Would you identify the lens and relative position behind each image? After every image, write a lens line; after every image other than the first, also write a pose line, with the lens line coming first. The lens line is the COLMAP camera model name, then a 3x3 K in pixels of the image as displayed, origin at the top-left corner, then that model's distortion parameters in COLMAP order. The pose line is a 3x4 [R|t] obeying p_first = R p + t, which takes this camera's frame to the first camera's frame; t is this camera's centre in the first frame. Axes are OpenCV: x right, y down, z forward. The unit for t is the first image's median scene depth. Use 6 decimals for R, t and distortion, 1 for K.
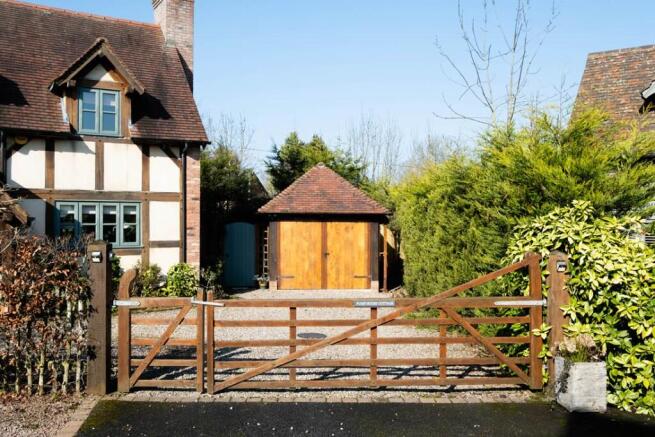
lens RADIAL K [[591.5, 0, 327.5], [0, 591.5, 218.5], [0, 0, 1]] dist [-0.003704, -0.001548]
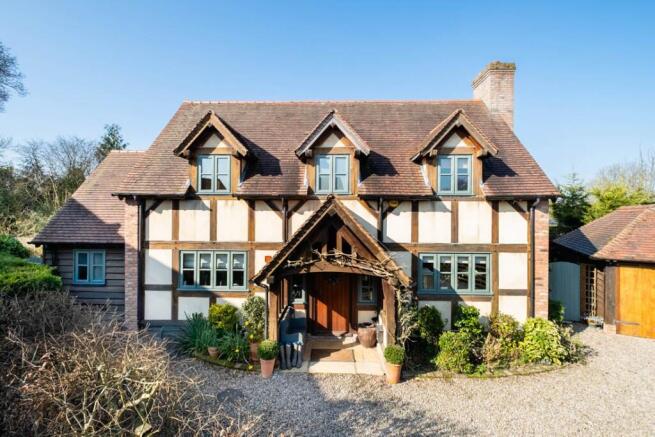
lens RADIAL K [[290.8, 0, 327.5], [0, 290.8, 218.5], [0, 0, 1]] dist [0.000157, 0.000161]
pose [[0.832259, 0.007000, -0.554343, -0.264005], [-0.005213, 0.999975, 0.004800, -0.092105], [0.554363, -0.001105, 0.832274, 0.372670]]
